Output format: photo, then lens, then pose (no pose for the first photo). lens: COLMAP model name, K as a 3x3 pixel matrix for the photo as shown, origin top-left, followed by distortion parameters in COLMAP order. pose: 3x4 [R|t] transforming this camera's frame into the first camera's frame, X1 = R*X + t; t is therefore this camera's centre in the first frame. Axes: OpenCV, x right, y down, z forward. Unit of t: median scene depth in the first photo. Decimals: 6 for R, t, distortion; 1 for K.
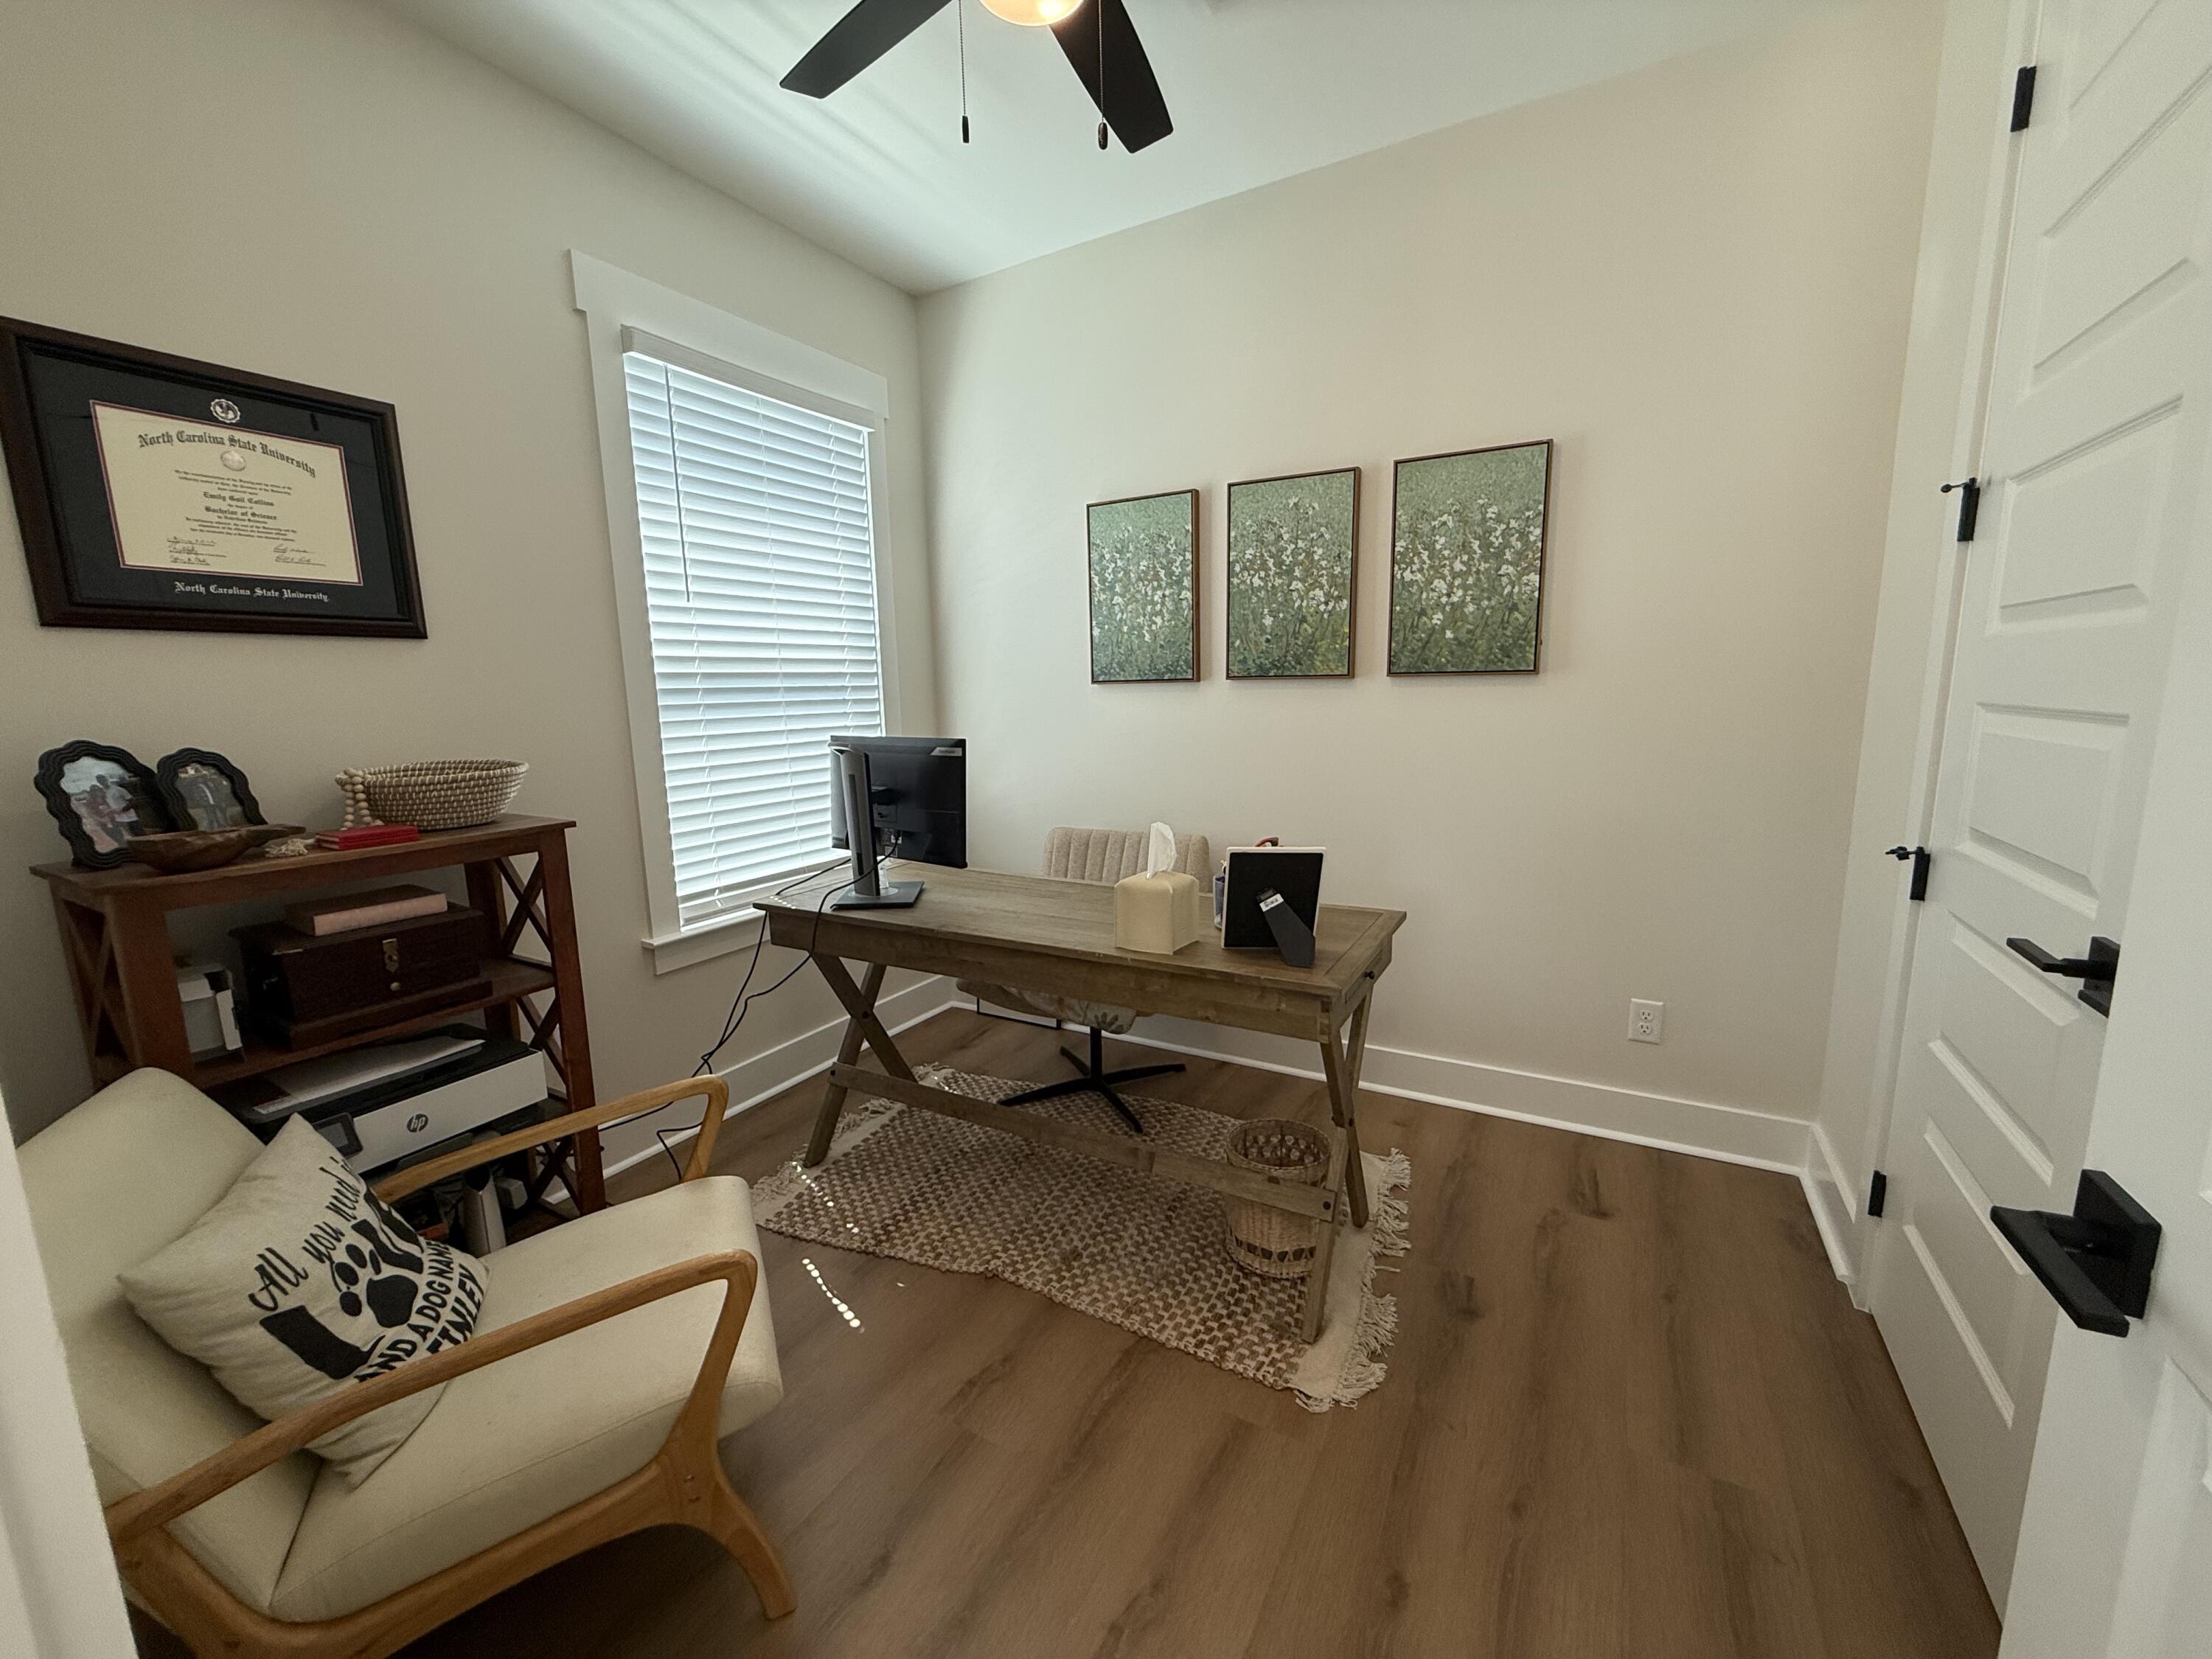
lens RADIAL K [[885.0, 0, 1104.7], [0, 885.0, 831.8], [0, 0, 1]] dist [0.001245, 0.000227]
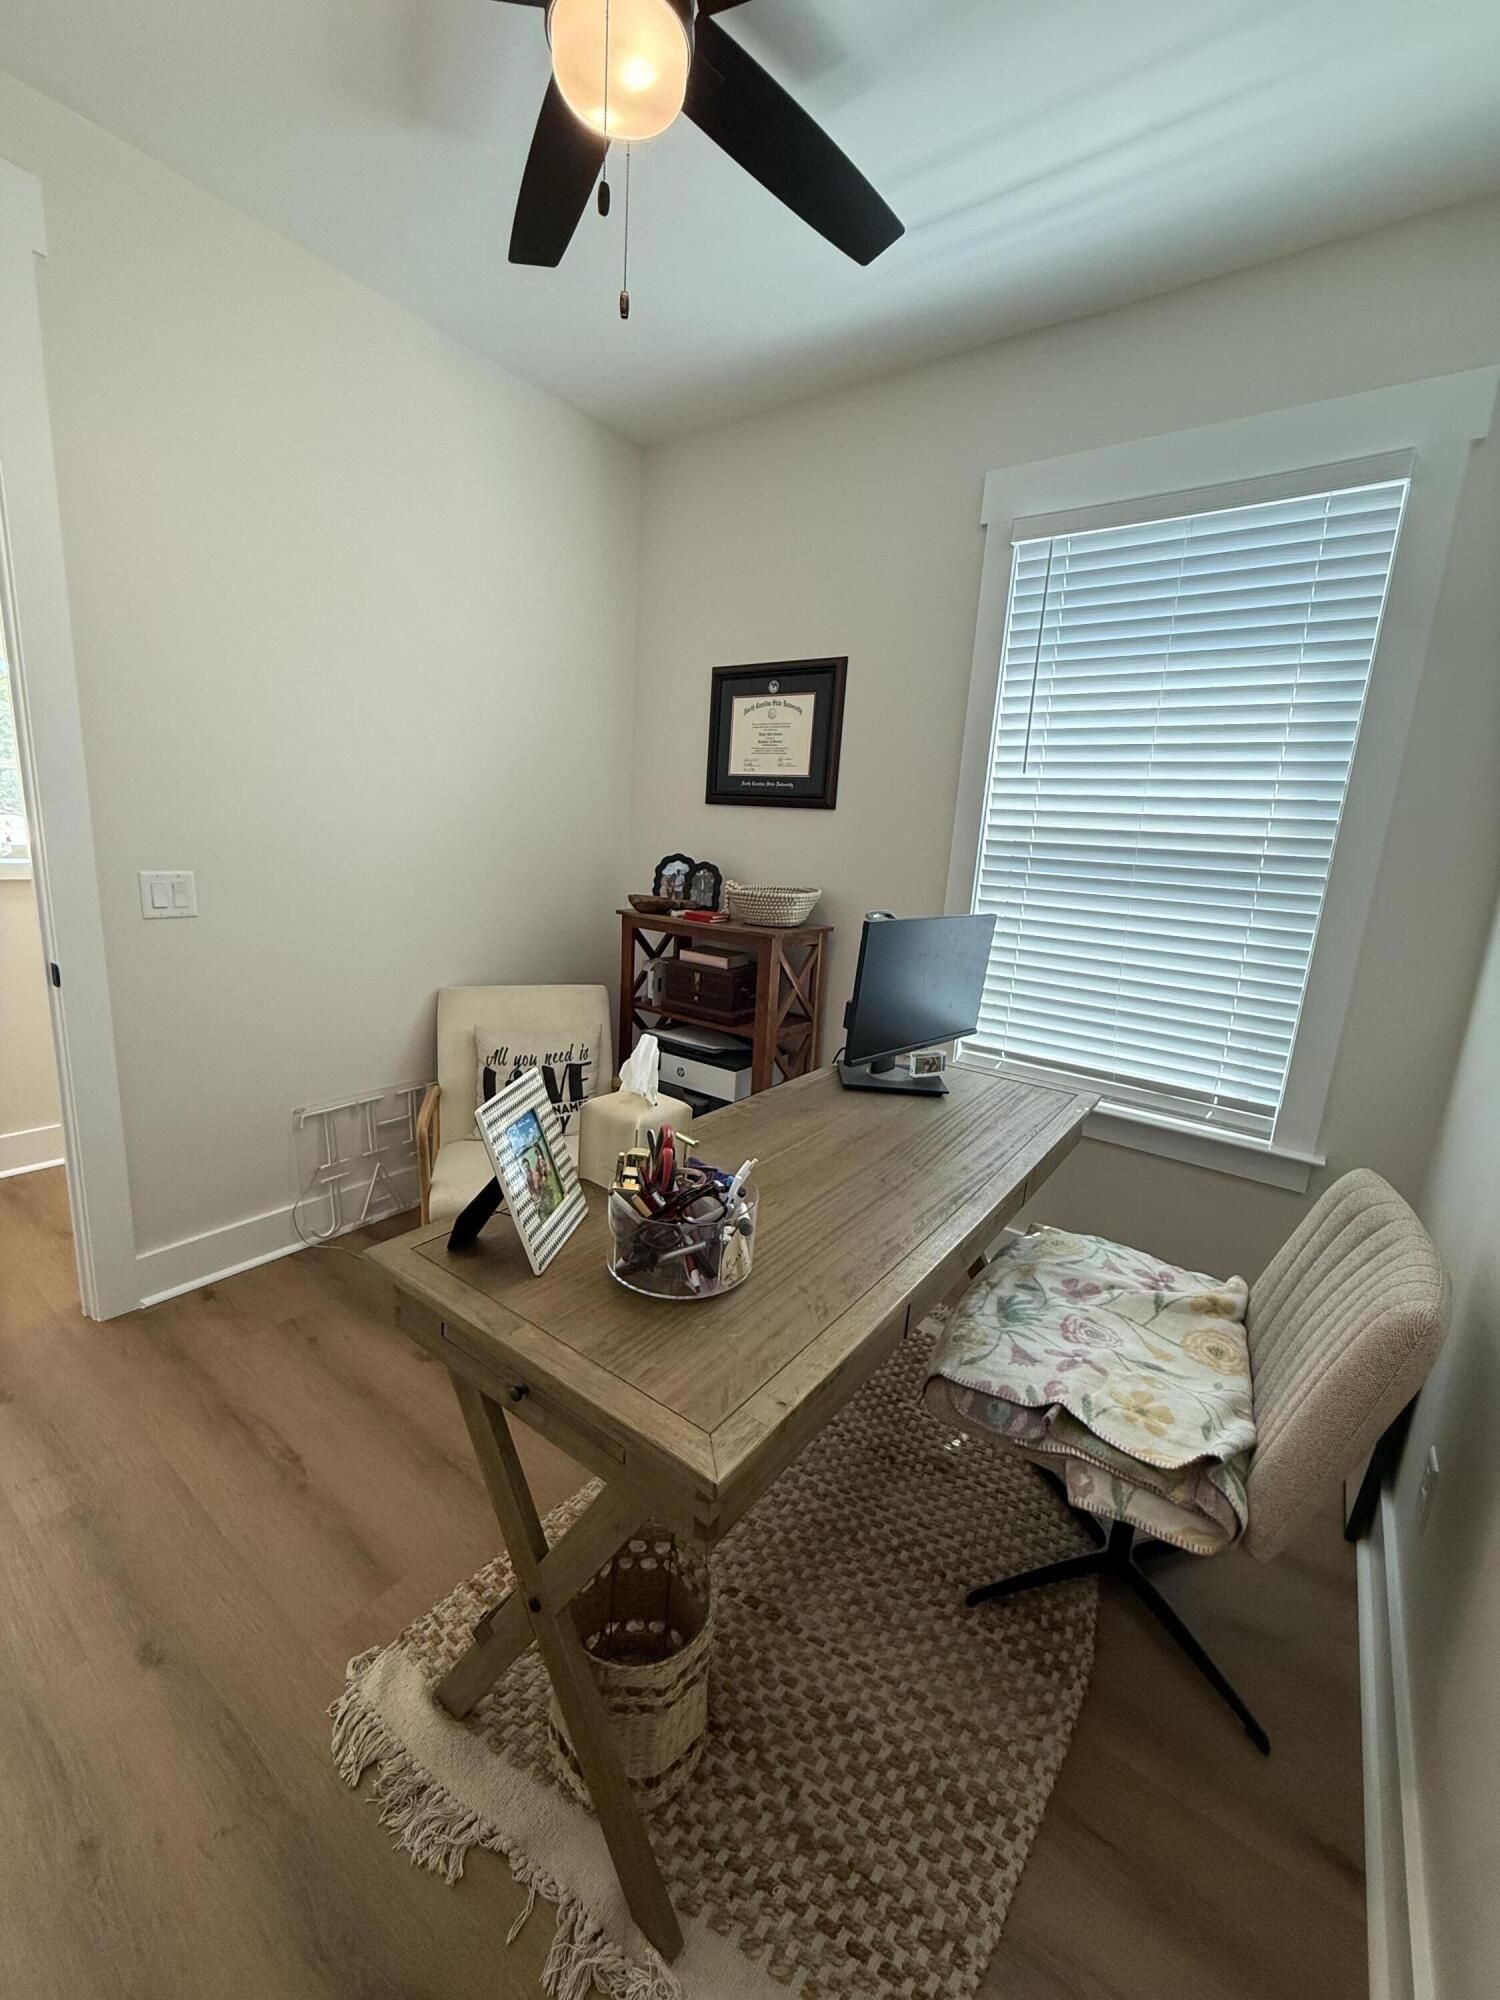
lens RADIAL K [[798.5, 0, 746.2], [0, 798.5, 997.1], [0, 0, 1]] dist [0.000674, -0.000092]
pose [[-0.126137, 0.219537, -0.967416, 0.772317], [-0.216559, 0.945590, 0.242820, -0.248994], [0.968086, 0.240132, -0.071731, 1.203378]]
